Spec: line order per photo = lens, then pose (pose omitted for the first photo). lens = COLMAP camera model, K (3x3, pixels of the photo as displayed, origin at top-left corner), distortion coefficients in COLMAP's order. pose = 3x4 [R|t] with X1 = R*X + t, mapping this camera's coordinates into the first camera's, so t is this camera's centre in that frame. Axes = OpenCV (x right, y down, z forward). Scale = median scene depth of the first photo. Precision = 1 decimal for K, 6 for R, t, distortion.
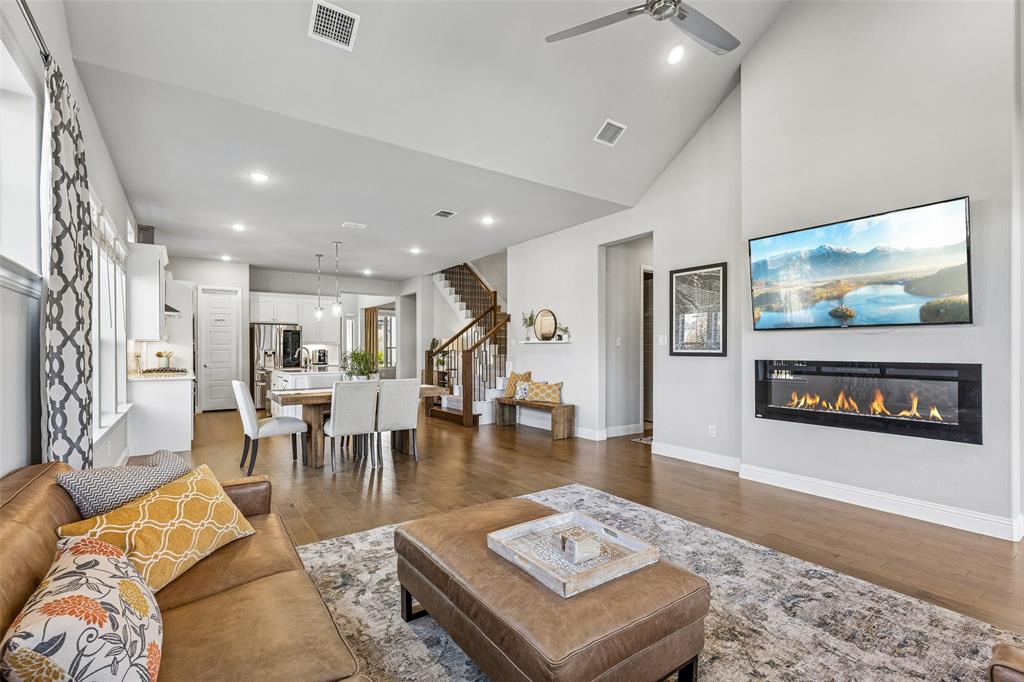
lens RADIAL K [[462.3, 0, 508.2], [0, 462.3, 347.6], [0, 0, 1]] dist [0.004824, -0.000637]
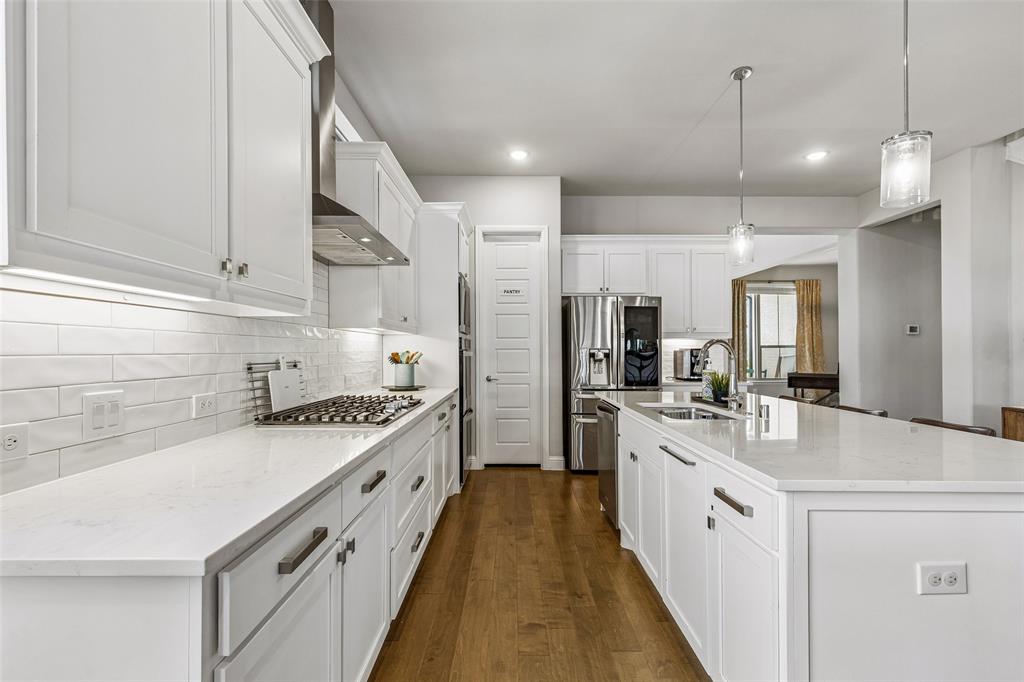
lens RADIAL K [[462.3, 0, 508.2], [0, 462.3, 347.6], [0, 0, 1]] dist [0.004824, -0.000637]
pose [[0.817368, -0.001997, -0.576112, -0.346273], [0.001794, 0.999998, -0.000921, 0.004246], [0.576113, -0.000281, 0.817370, 0.607206]]
